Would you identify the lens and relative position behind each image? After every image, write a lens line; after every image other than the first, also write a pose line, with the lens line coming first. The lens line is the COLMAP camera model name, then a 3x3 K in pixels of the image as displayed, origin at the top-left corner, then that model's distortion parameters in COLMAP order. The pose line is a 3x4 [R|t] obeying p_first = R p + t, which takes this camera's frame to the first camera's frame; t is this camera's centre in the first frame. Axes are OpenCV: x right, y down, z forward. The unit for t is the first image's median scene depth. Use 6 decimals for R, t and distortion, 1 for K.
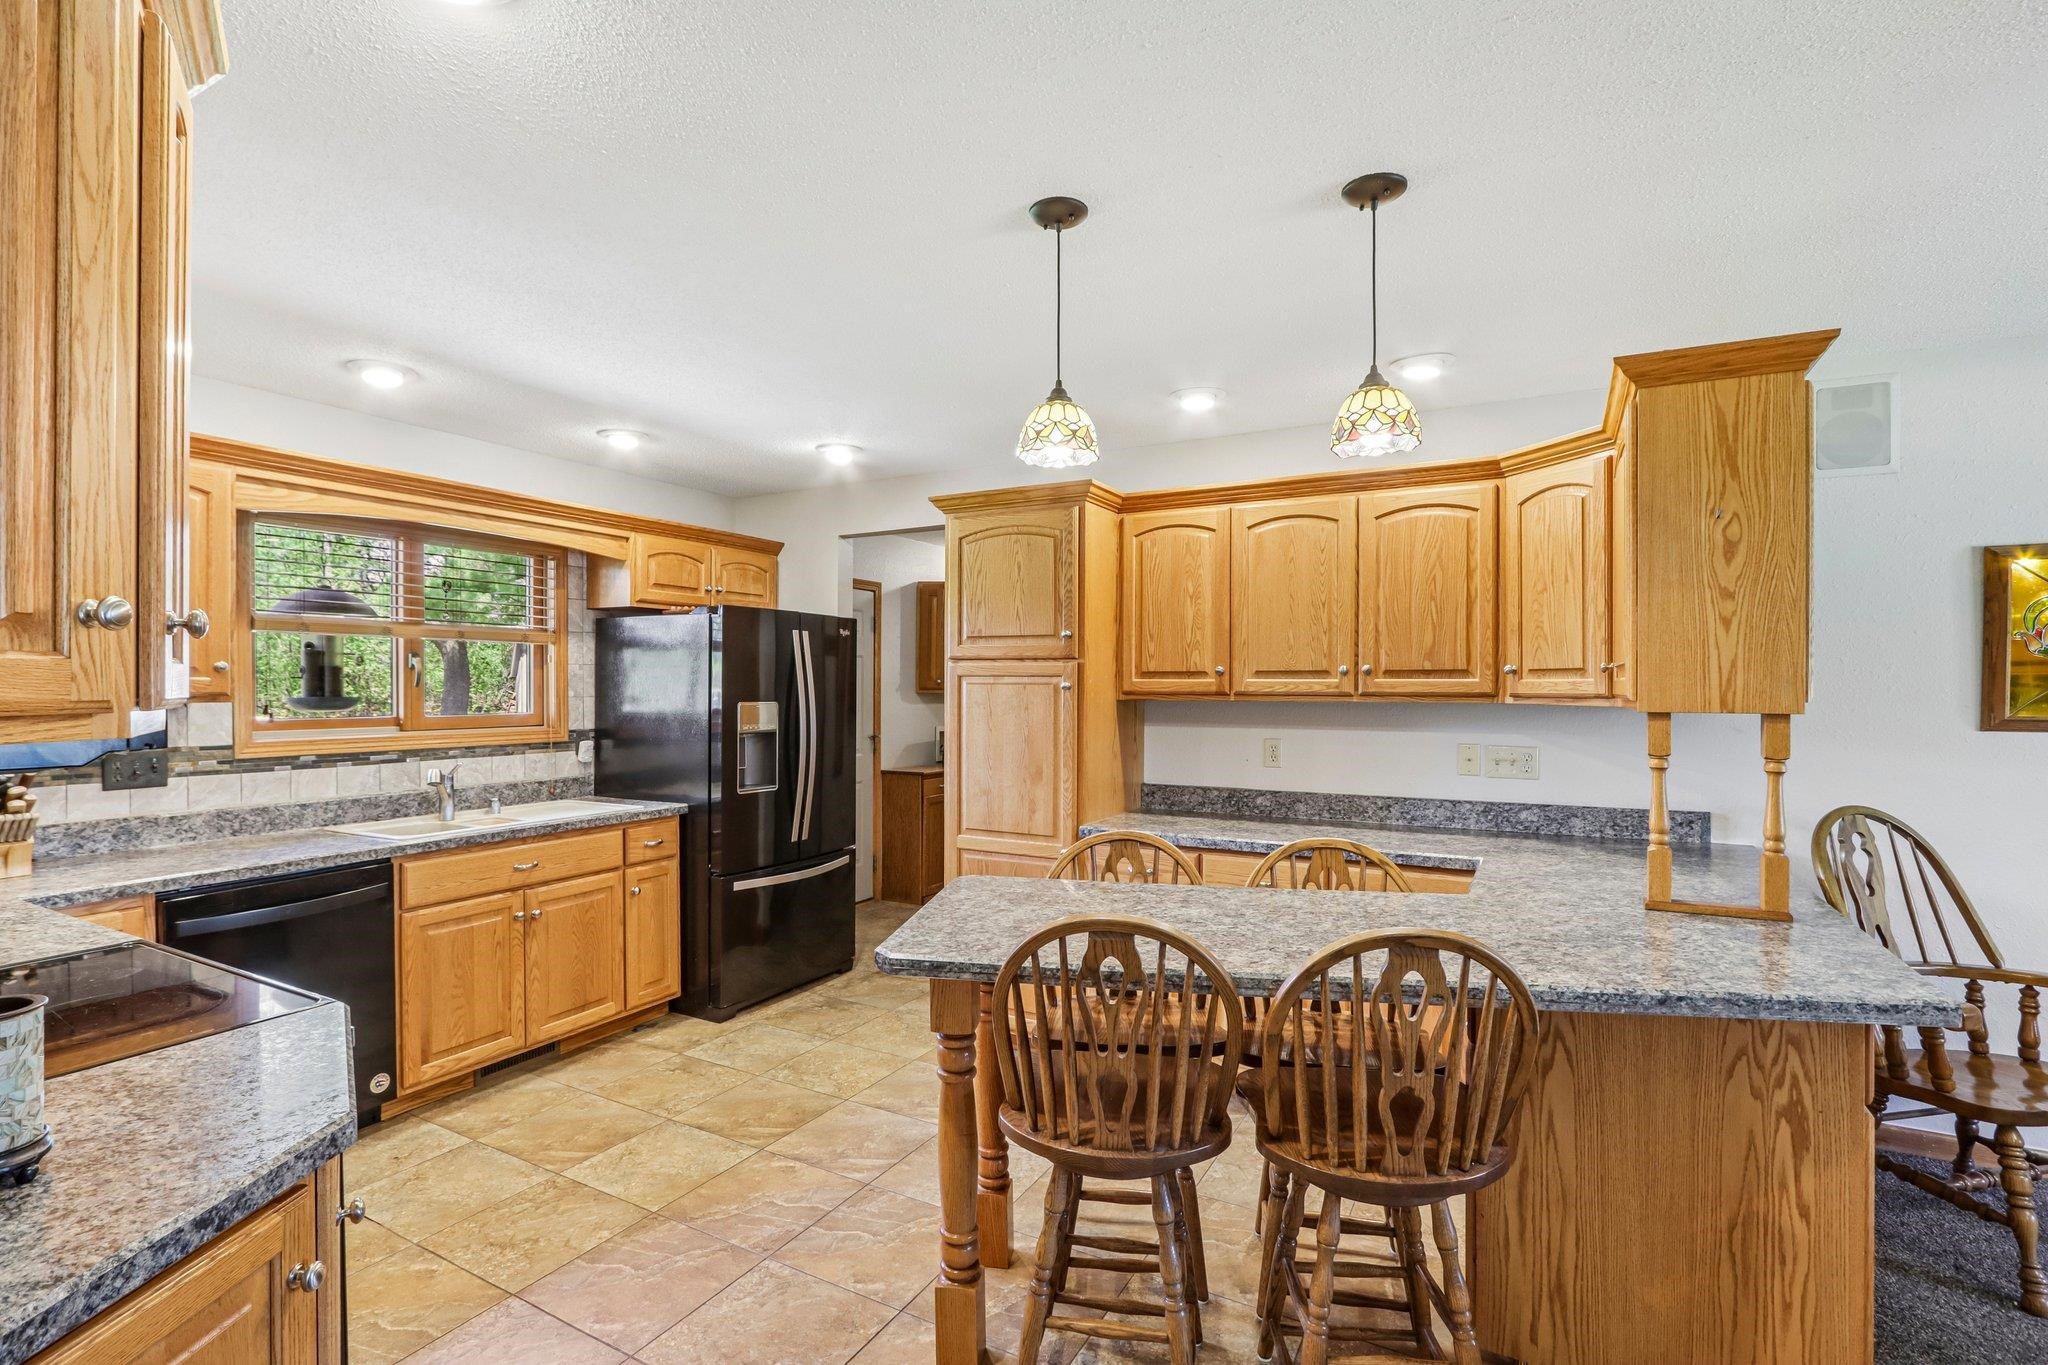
lens RADIAL K [[964.9, 0, 1008.5], [0, 964.9, 685.8], [0, 0, 1]] dist [-0.018756, 0.003940]
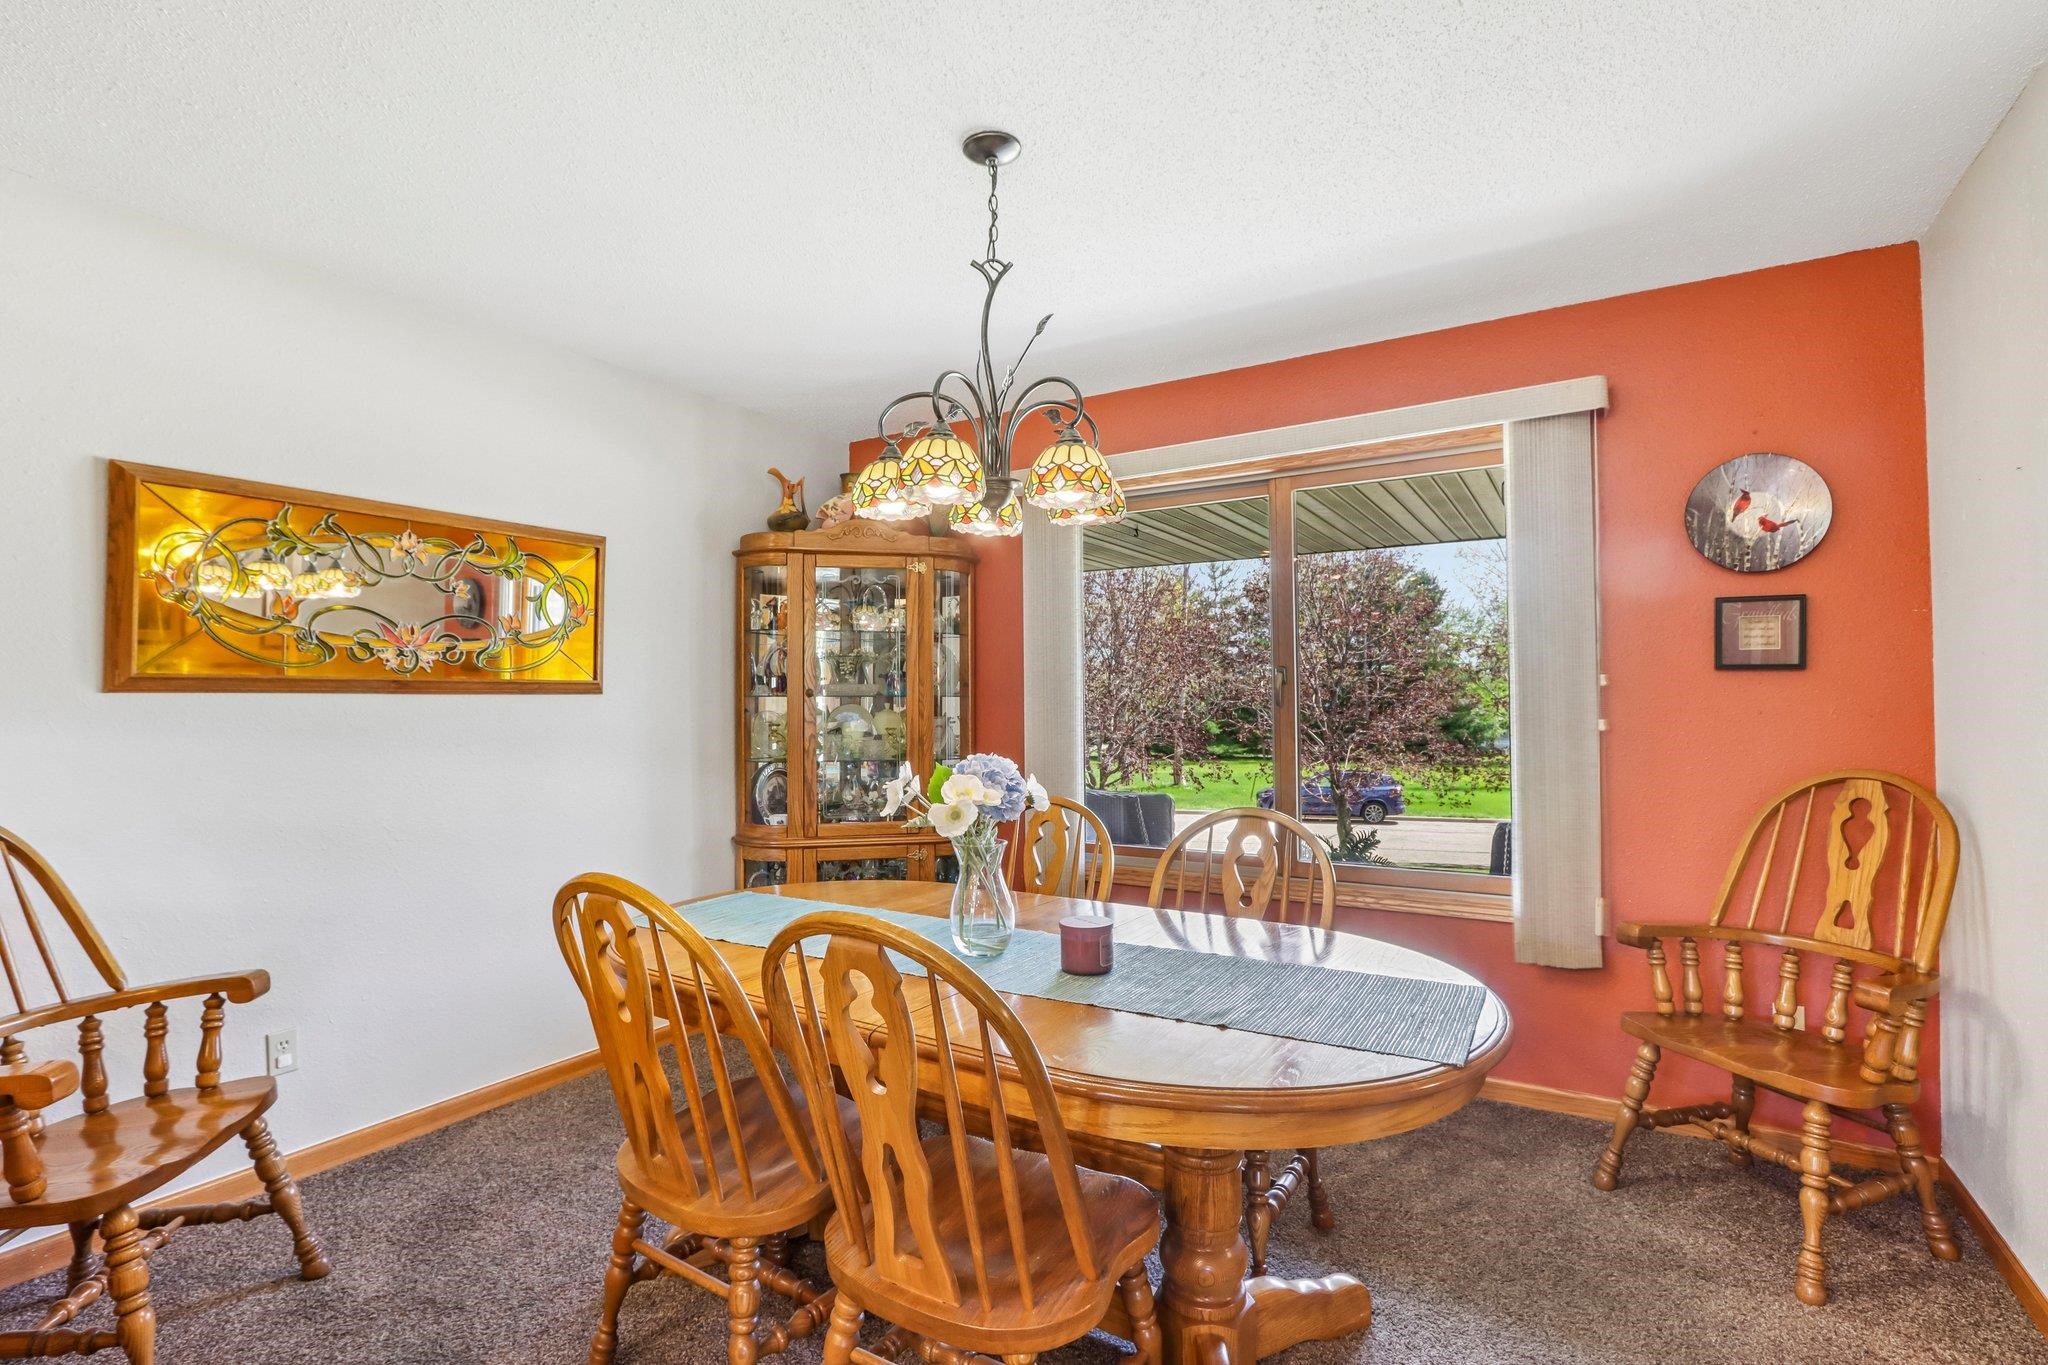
lens RADIAL K [[964.9, 0, 1008.5], [0, 964.9, 685.8], [0, 0, 1]] dist [-0.018756, 0.003940]
pose [[0.055645, 0.013800, 0.998355, 0.228845], [0.009867, 0.999848, -0.014371, 0.049406], [-0.998402, 0.010650, 0.055500, 0.171180]]
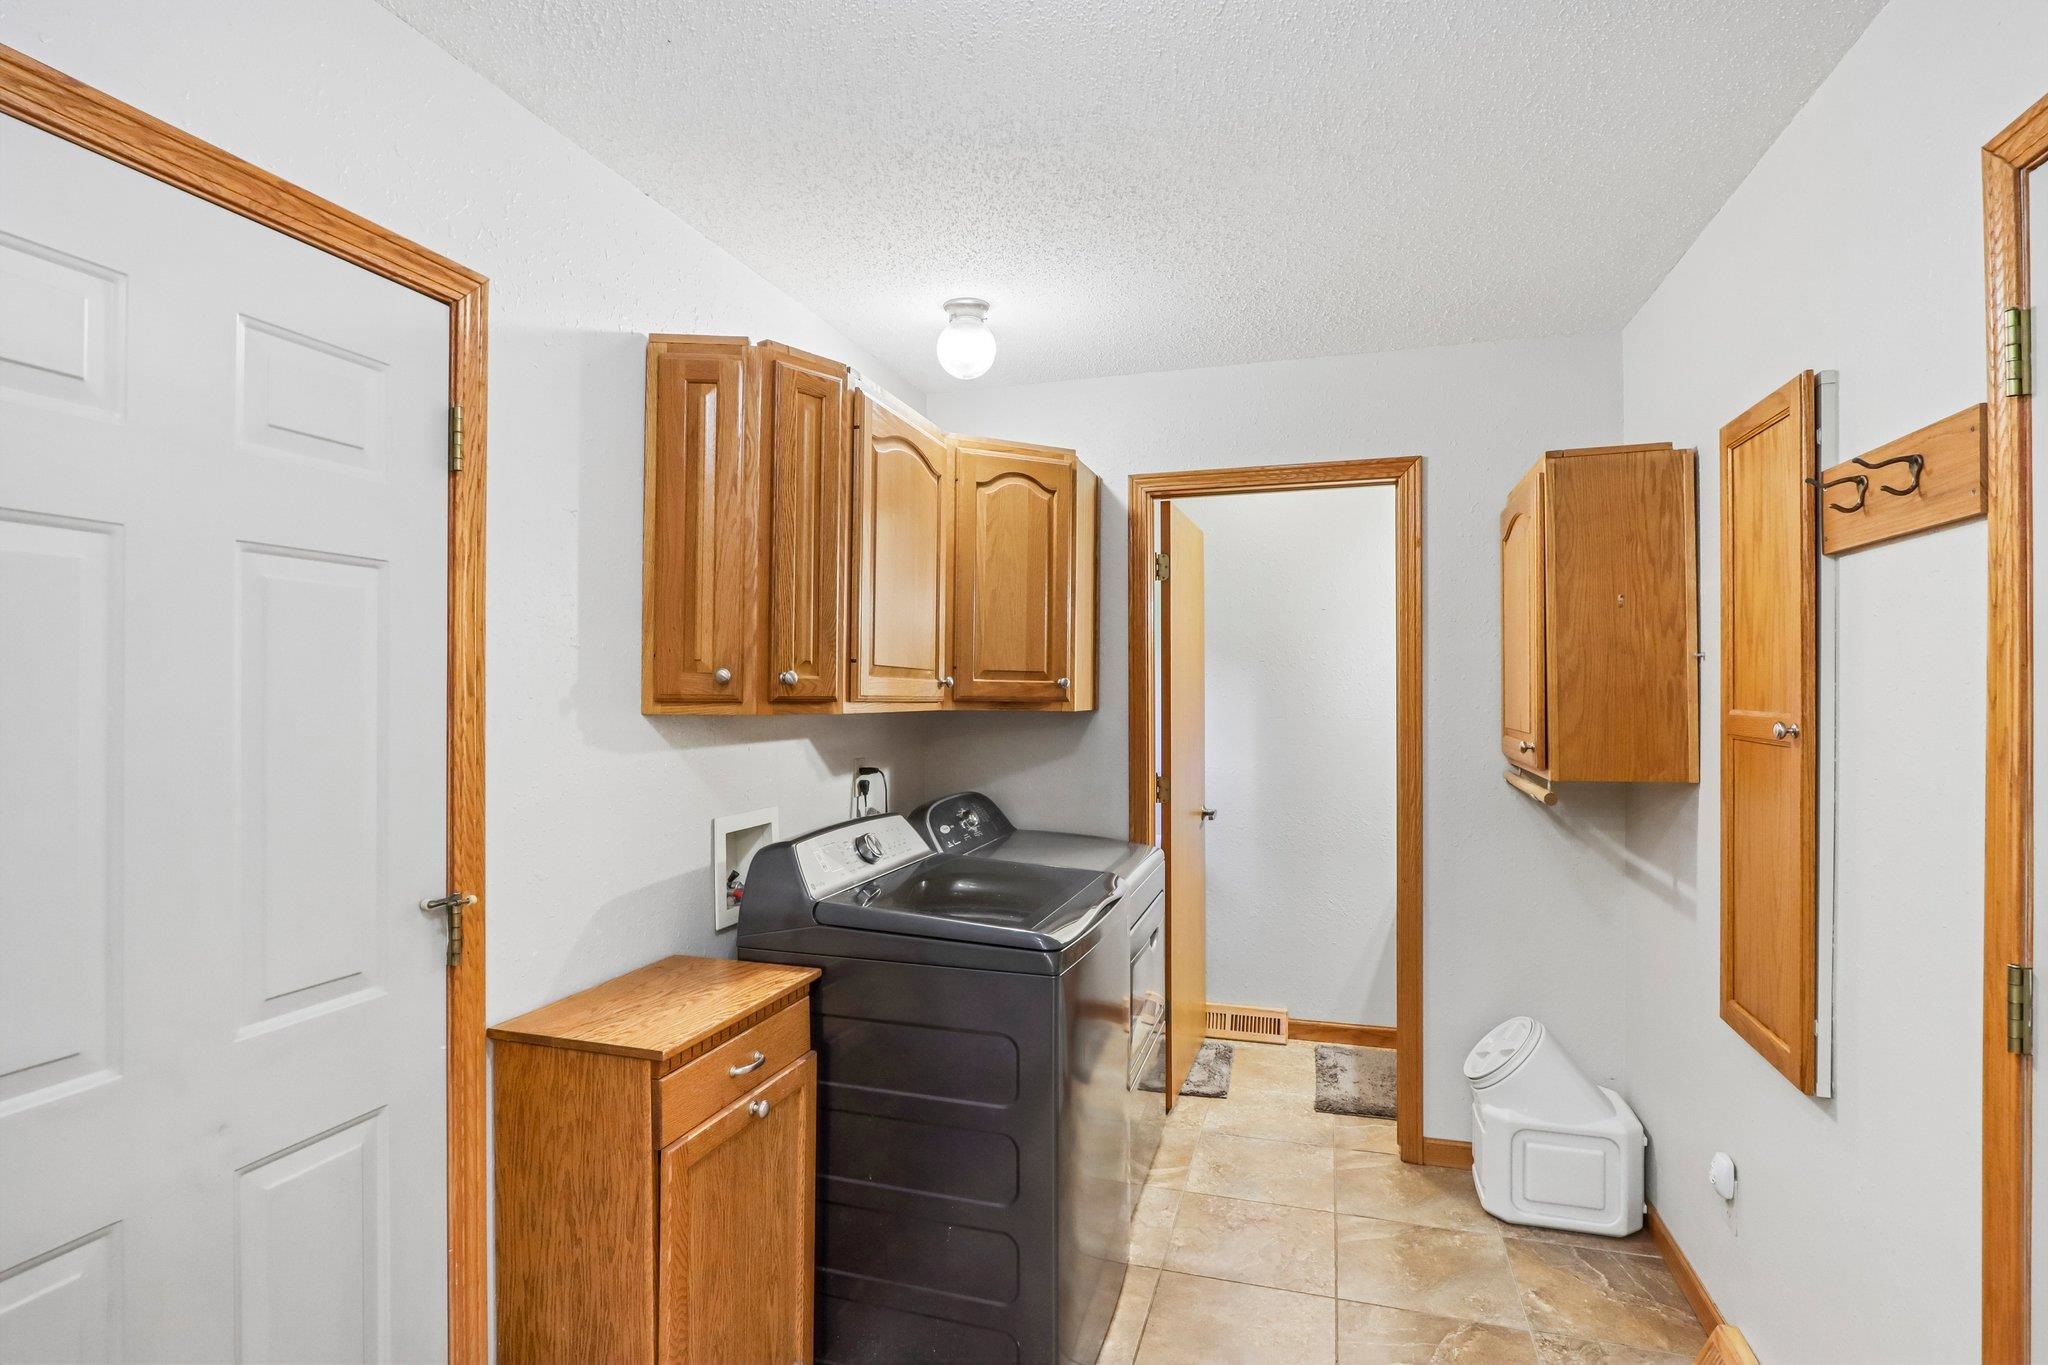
lens RADIAL K [[1022.3, 0, 1024.0], [0, 1022.3, 682.5], [0, 0, 1]] dist [-0.000362, -0.000002]
pose [[0.976197, -0.001967, 0.216876, -0.100446], [0.002680, 0.999992, -0.002993, -0.002121], [-0.216868, 0.003503, 0.976195, 1.335079]]
